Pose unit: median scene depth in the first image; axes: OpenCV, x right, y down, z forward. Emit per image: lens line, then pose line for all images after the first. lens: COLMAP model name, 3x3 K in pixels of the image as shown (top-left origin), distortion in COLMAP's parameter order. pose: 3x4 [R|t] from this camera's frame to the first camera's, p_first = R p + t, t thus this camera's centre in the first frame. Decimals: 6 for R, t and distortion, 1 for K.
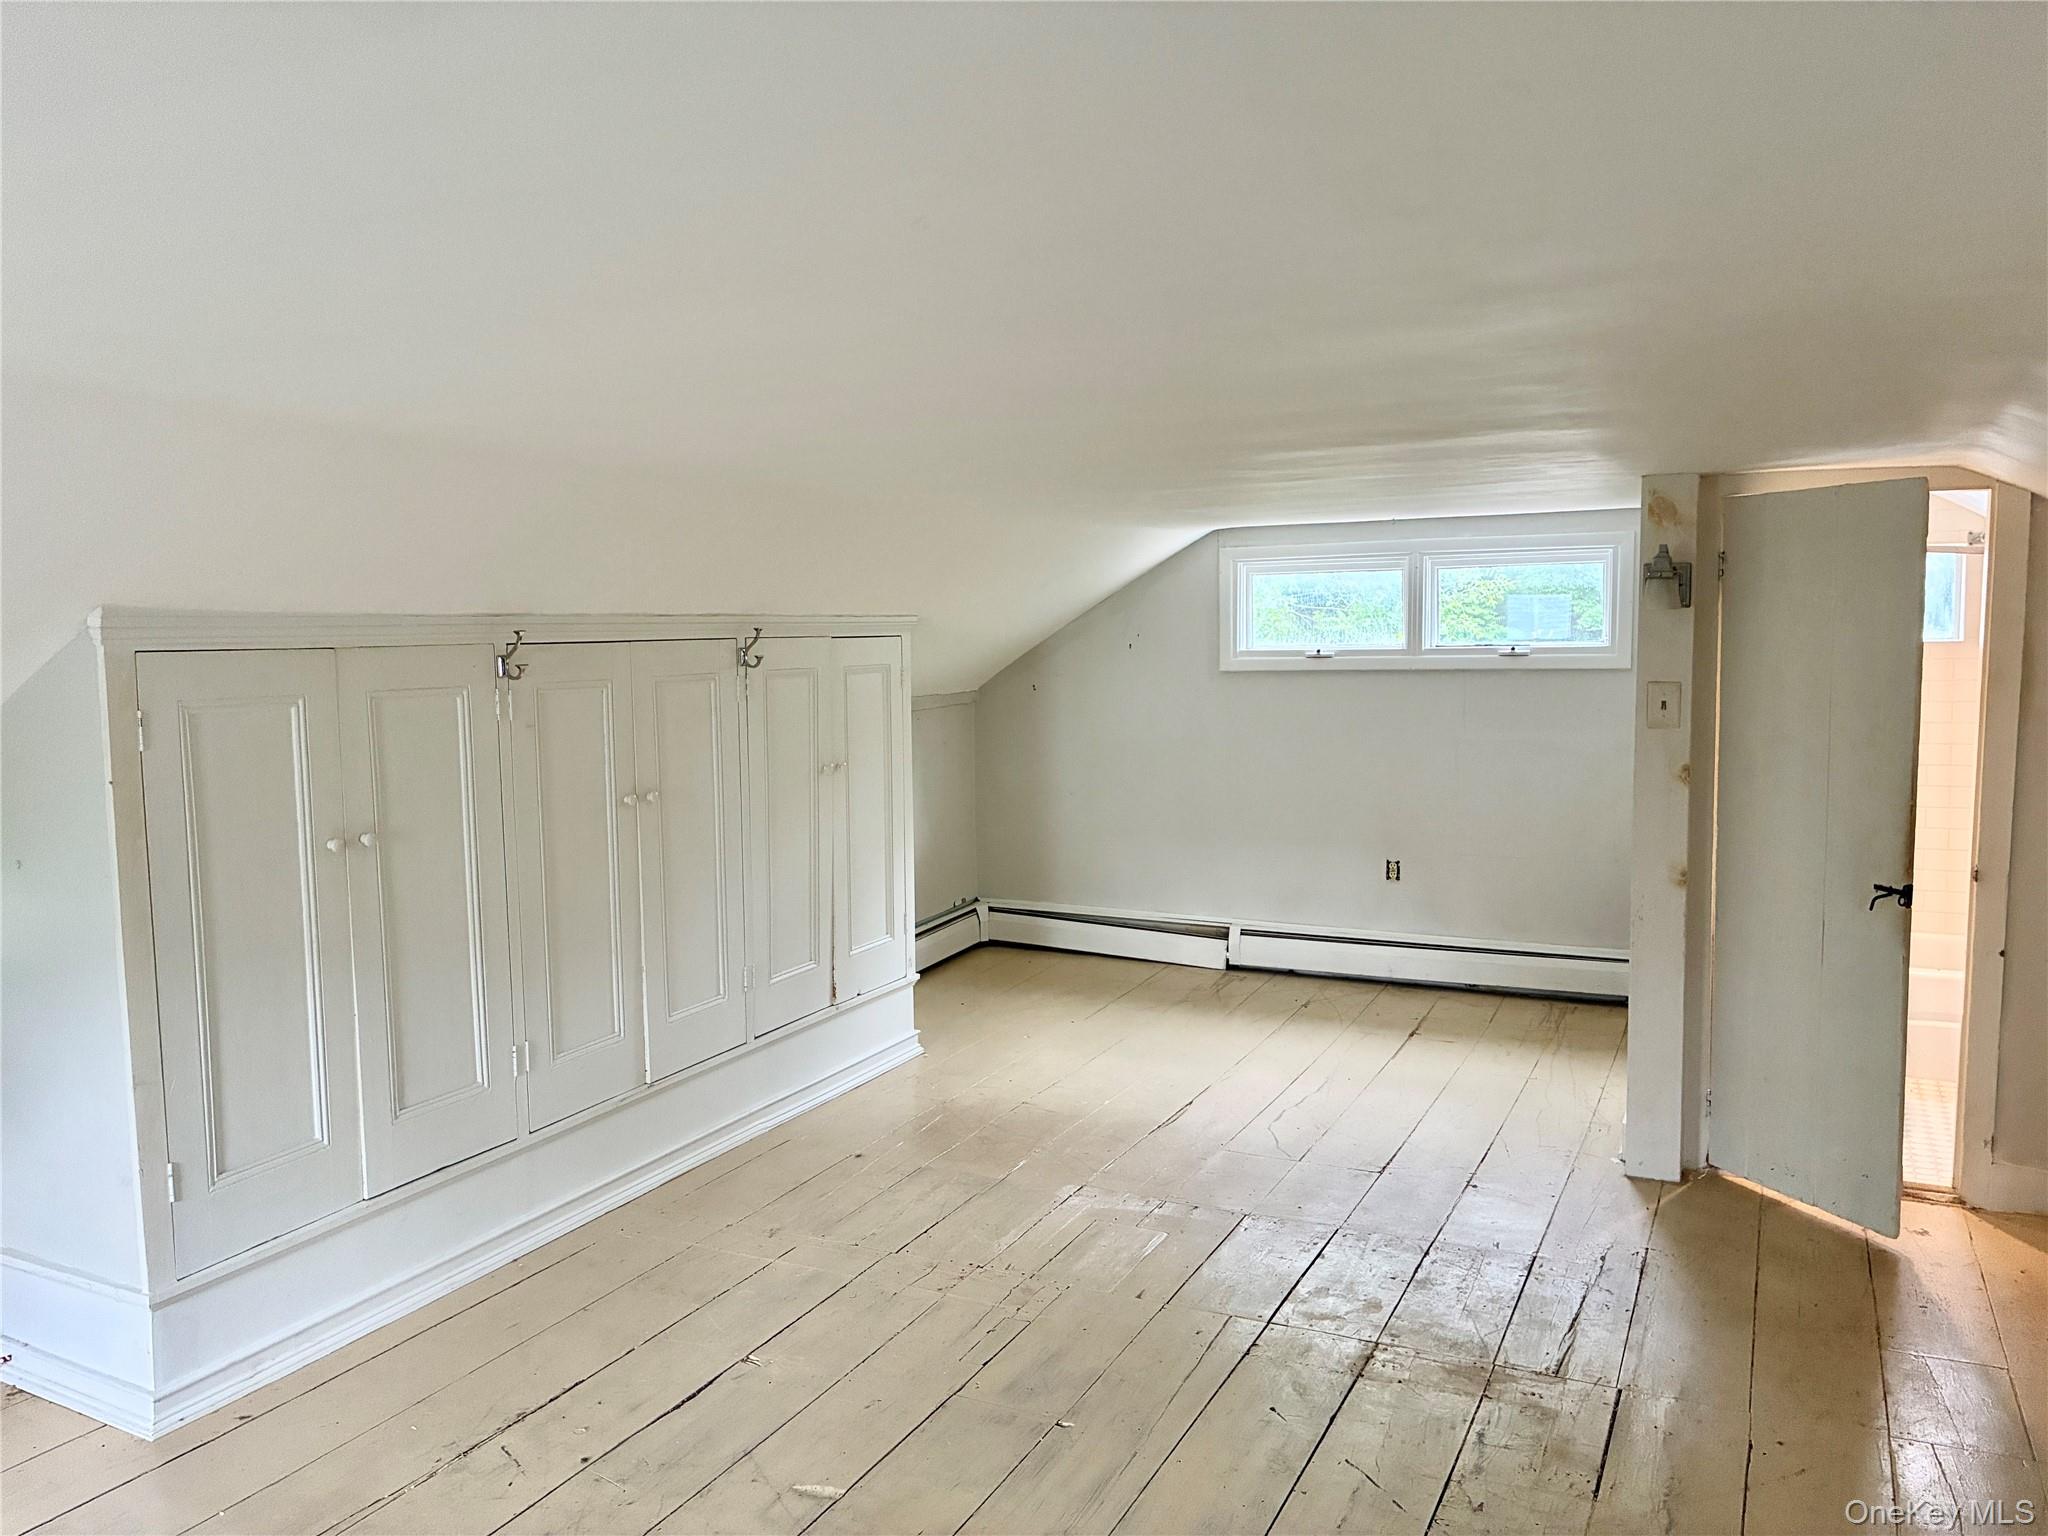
lens RADIAL K [[1546.8, 0, 1023.3], [0, 1546.8, 767.1], [0, 0, 1]] dist [0.047571, -0.060625]
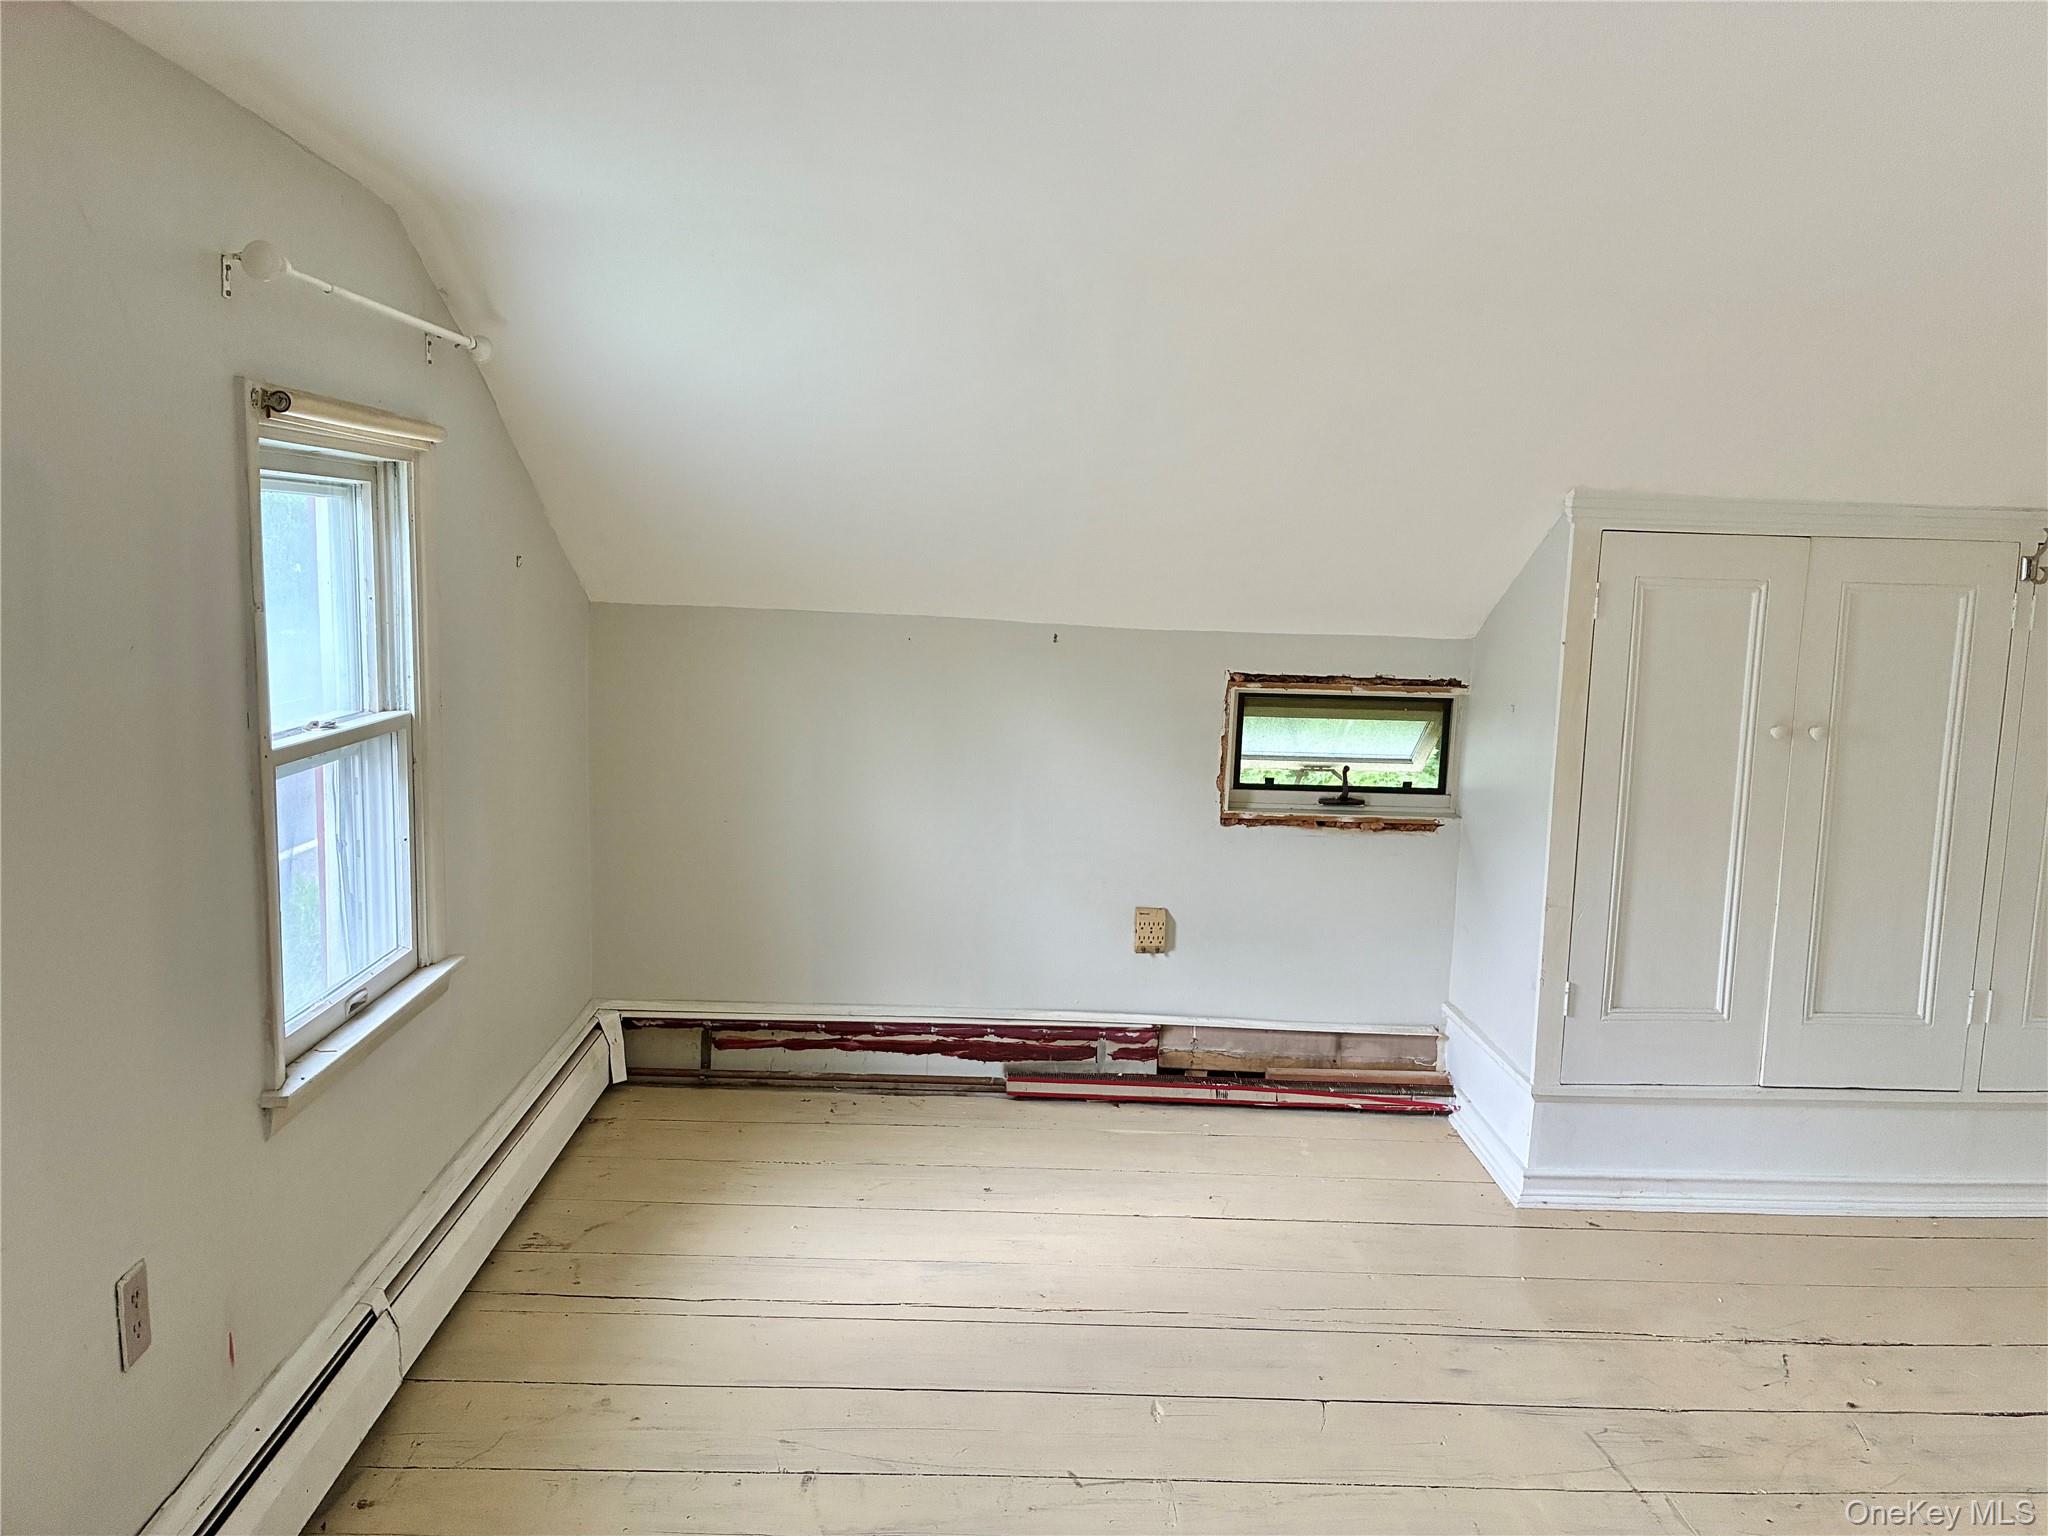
lens RADIAL K [[1546.8, 0, 1025.9], [0, 1546.8, 771.1], [0, 0, 1]] dist [0.047571, -0.060625]
pose [[0.472634, 0.149009, -0.868570, 0.220383], [-0.116203, 0.987533, 0.106186, 0.025286], [0.873564, 0.050743, 0.484057, 0.088579]]
